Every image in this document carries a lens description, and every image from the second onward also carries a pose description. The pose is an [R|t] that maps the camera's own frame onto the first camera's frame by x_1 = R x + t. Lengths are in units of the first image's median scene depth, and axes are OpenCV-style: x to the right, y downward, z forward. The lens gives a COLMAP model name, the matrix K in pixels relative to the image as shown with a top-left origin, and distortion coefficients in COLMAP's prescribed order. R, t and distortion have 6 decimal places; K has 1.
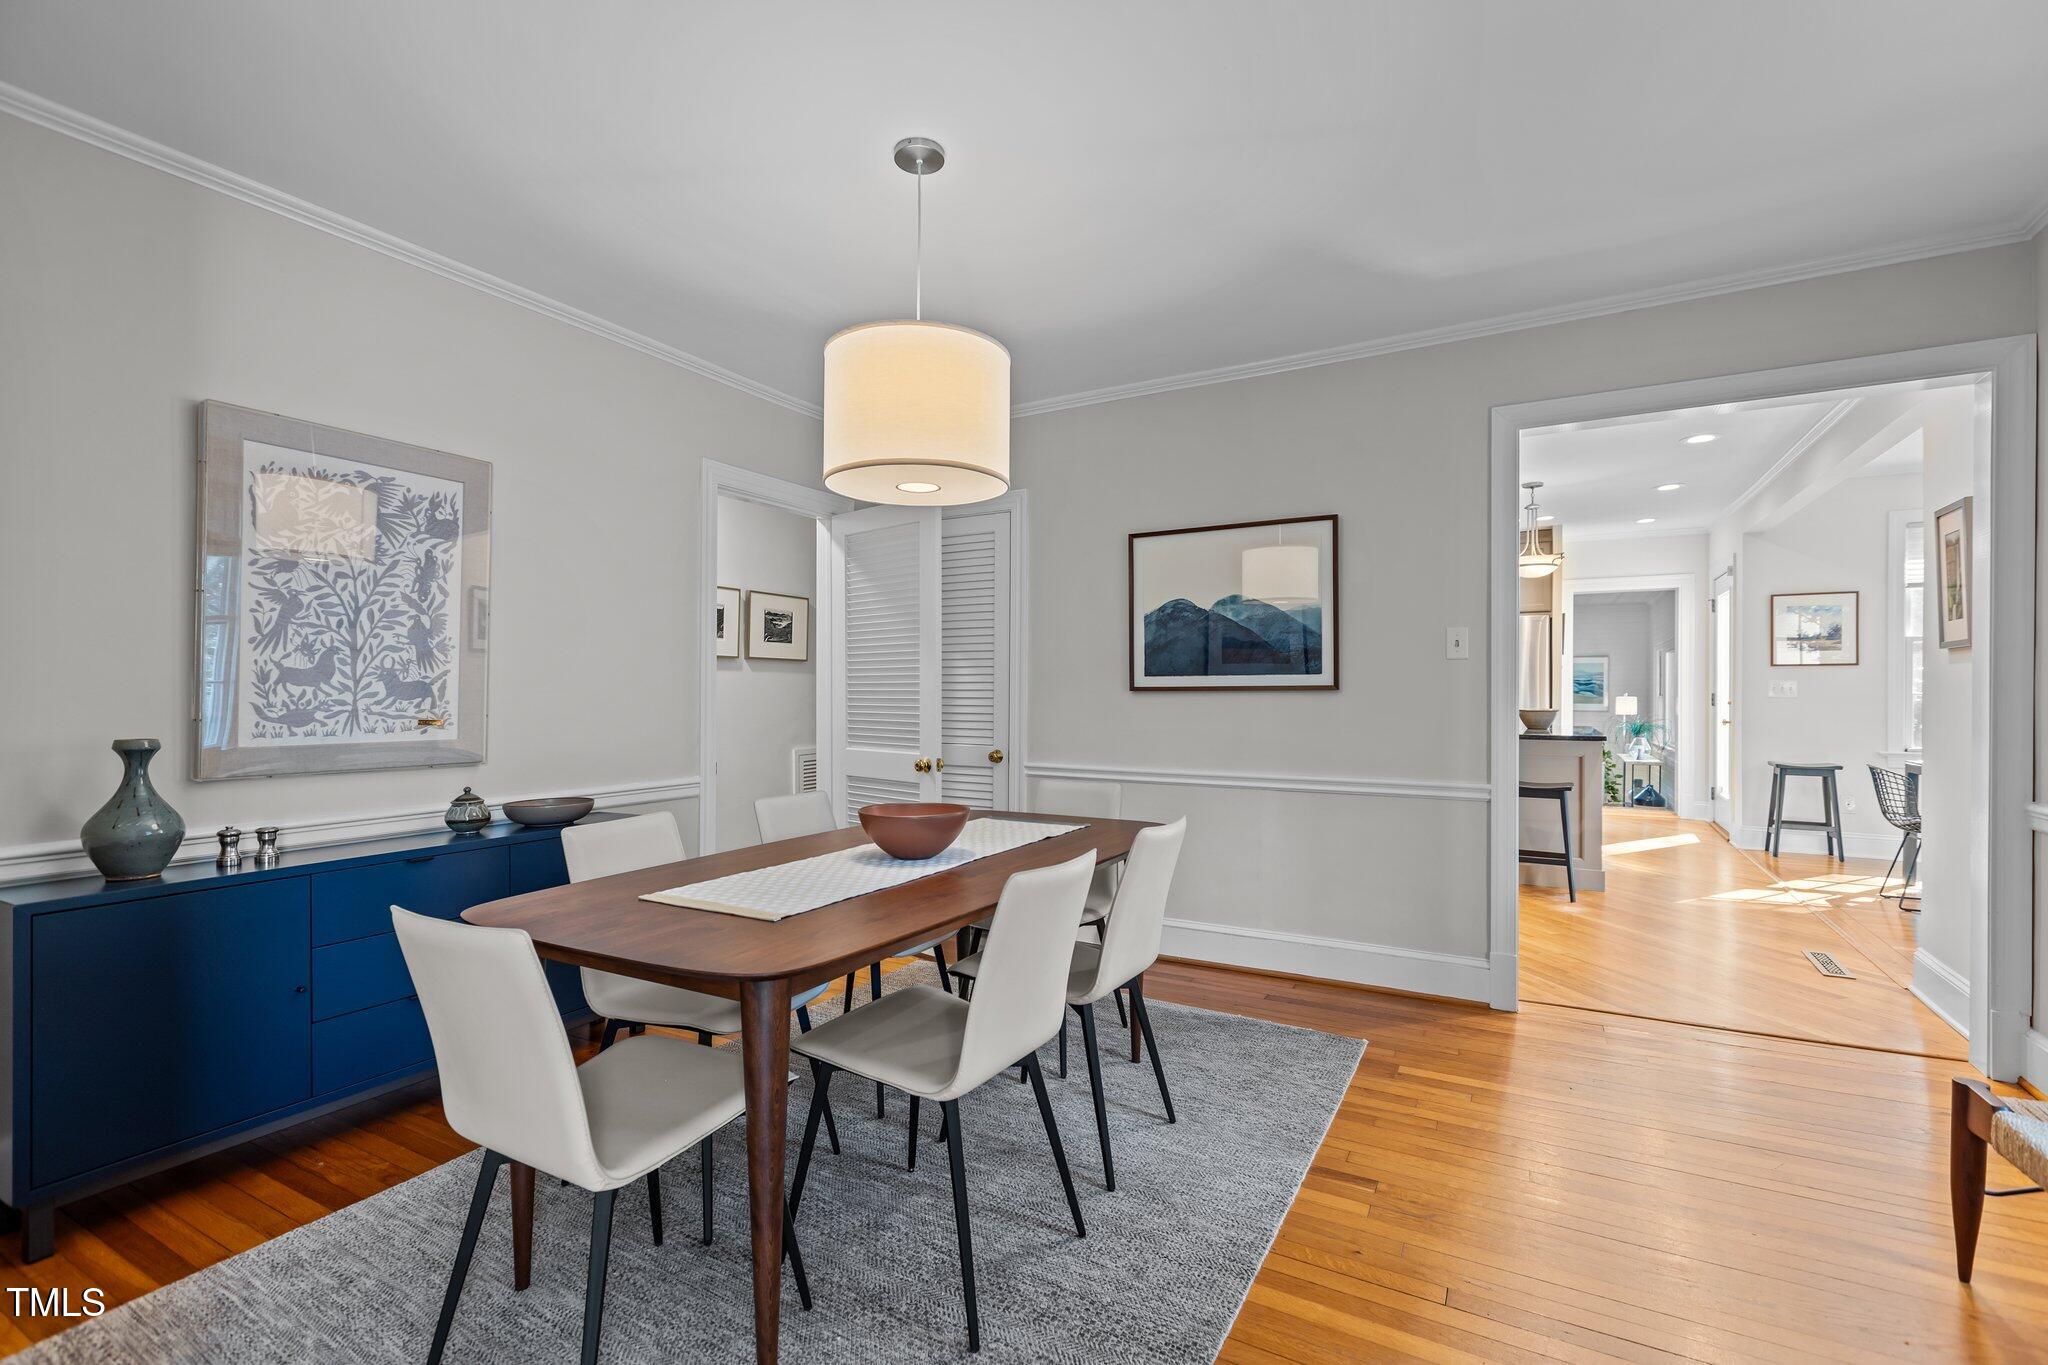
lens RADIAL K [[912.3, 0, 1024.0], [0, 912.3, 682.5], [0, 0, 1]] dist [0.001492, -0.000731]
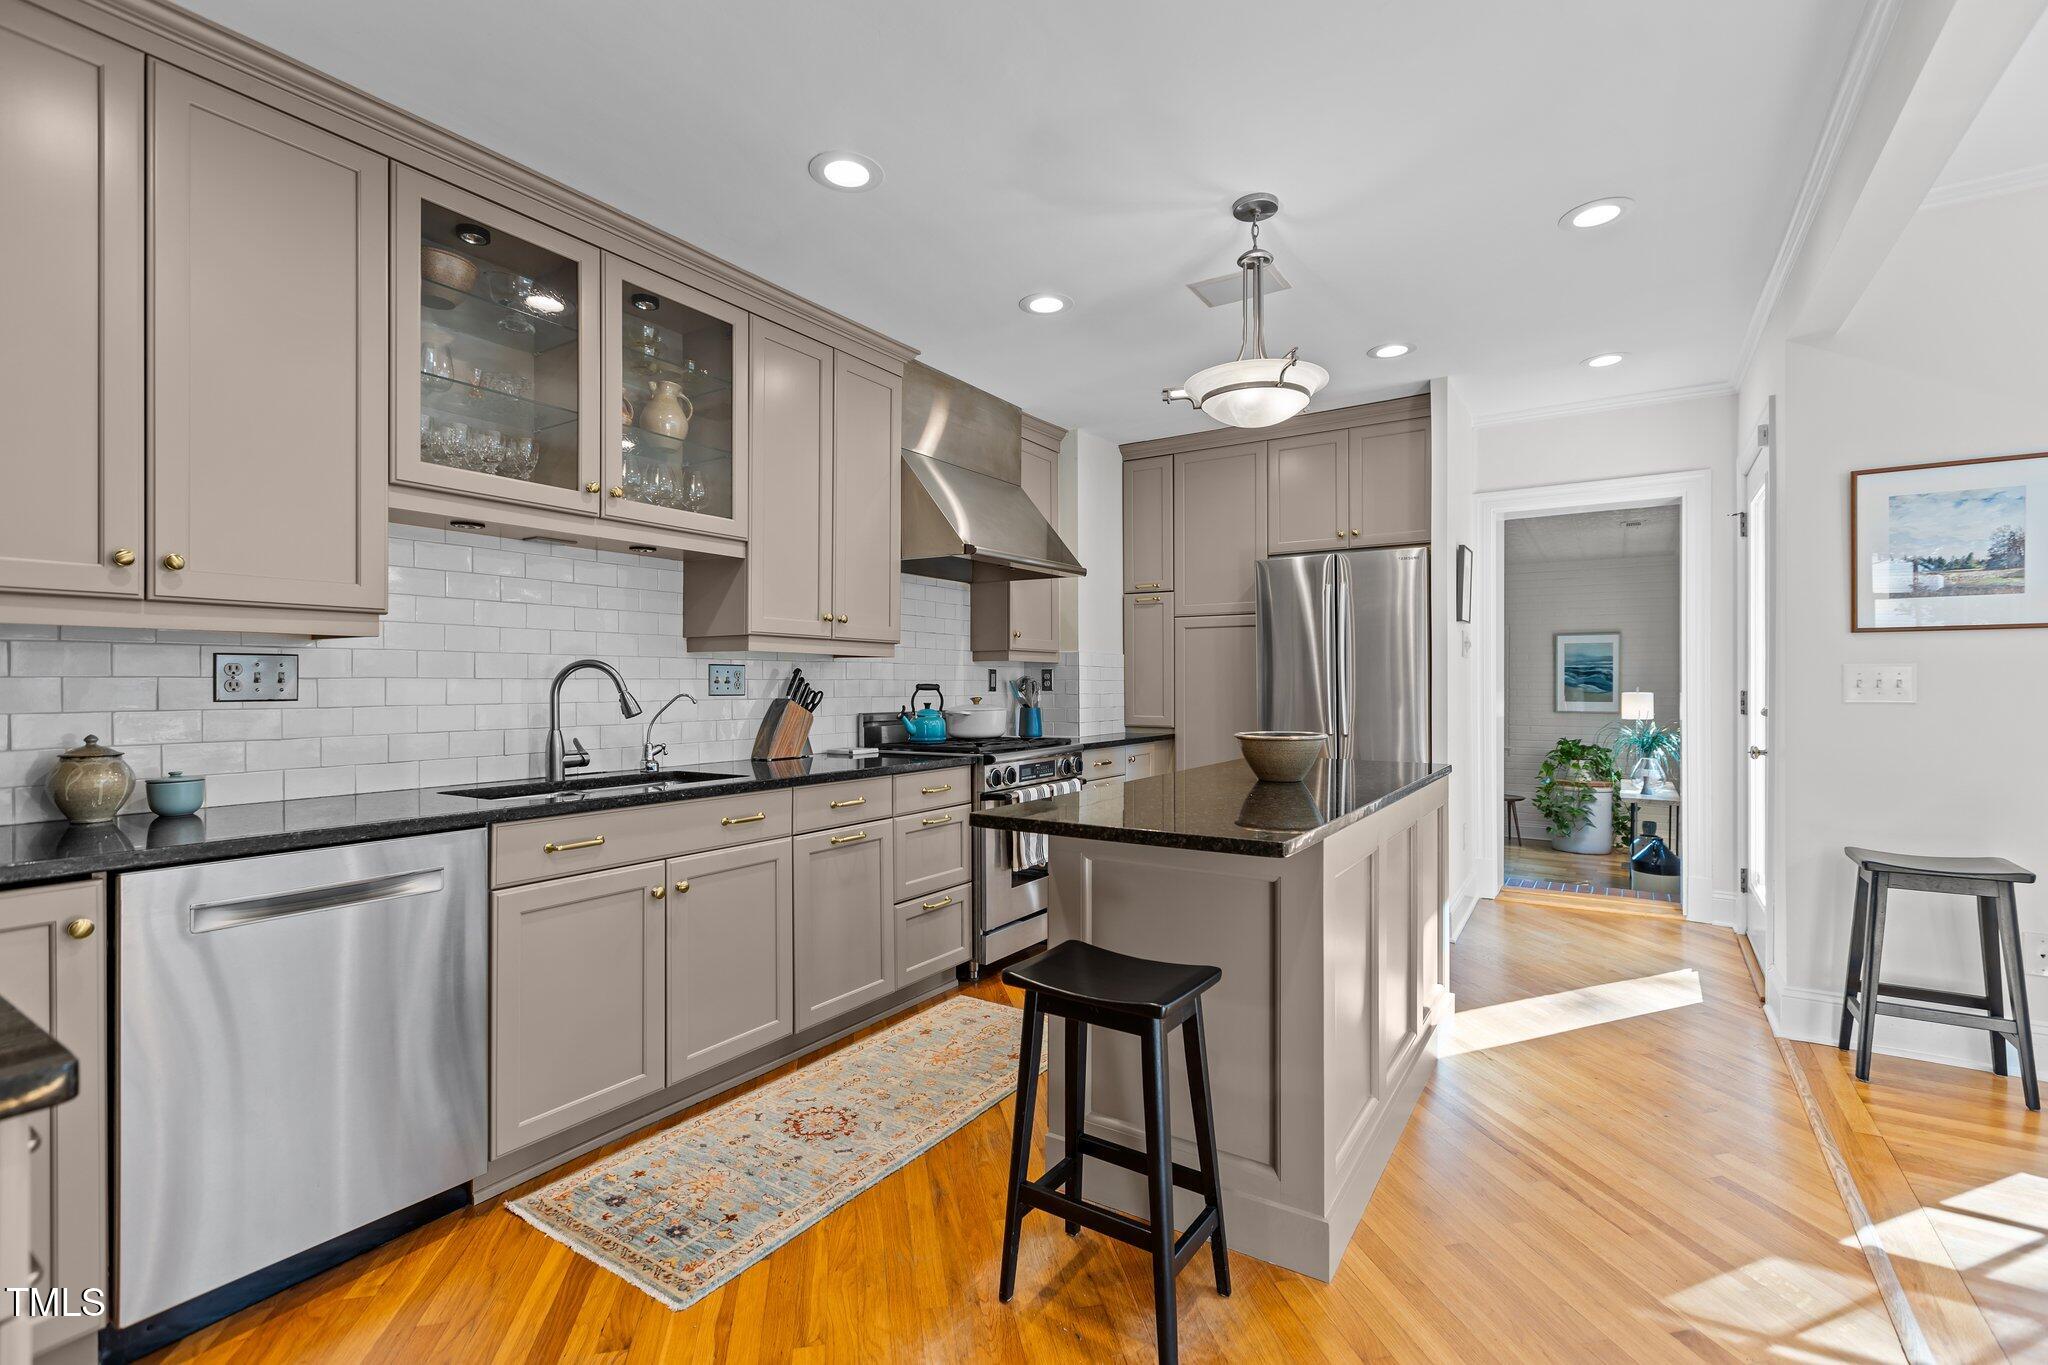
lens RADIAL K [[912.3, 0, 1024.0], [0, 912.3, 682.5], [0, 0, 1]] dist [0.001492, -0.000731]
pose [[0.997677, -0.008050, -0.067640, 0.432896], [0.008540, 0.999939, 0.006960, -0.000211], [0.067580, -0.007522, 0.997686, 0.513743]]
